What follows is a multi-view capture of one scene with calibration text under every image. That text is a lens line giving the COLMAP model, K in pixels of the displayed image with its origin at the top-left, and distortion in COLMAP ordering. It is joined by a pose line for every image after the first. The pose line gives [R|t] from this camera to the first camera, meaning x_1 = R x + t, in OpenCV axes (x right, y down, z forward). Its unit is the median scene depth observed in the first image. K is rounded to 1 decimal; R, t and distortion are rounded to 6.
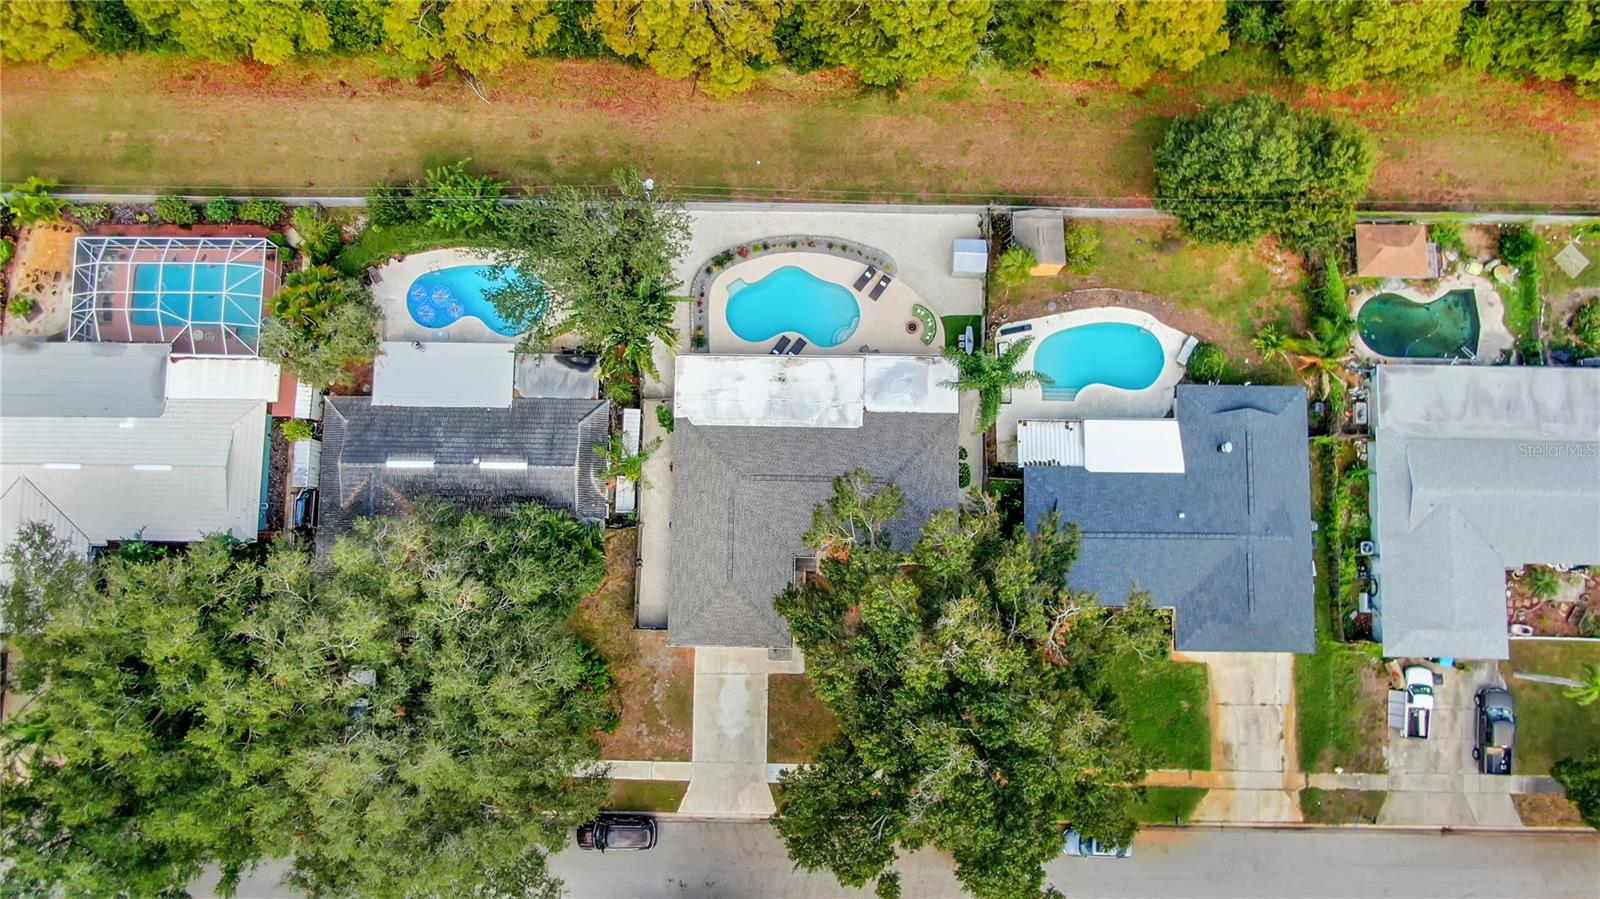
lens RADIAL K [[1153.4, 0, 793.9], [0, 1153.4, 455.4], [0, 0, 1]] dist [-0.019909, 0.011196]
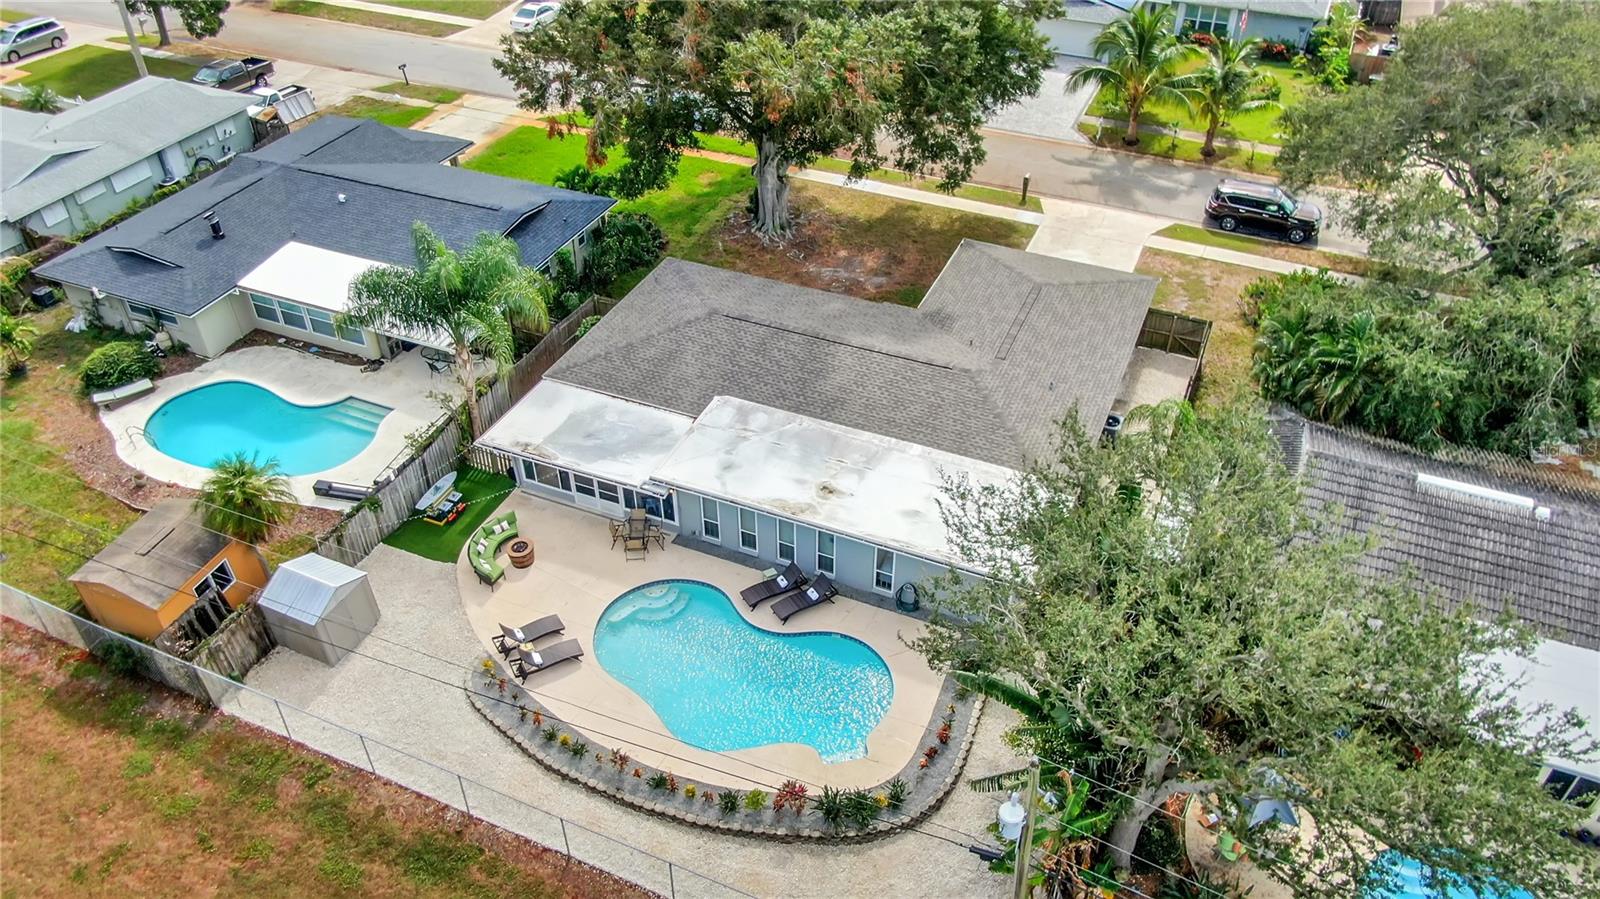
lens RADIAL K [[1153.4, 0, 793.9], [0, 1153.4, 455.4], [0, 0, 1]] dist [-0.019909, 0.011196]
pose [[-0.922313, -0.239511, 0.303270, -0.134932], [0.384513, -0.490432, 0.782066, -0.425806], [-0.038580, 0.837921, 0.544427, 0.732494]]
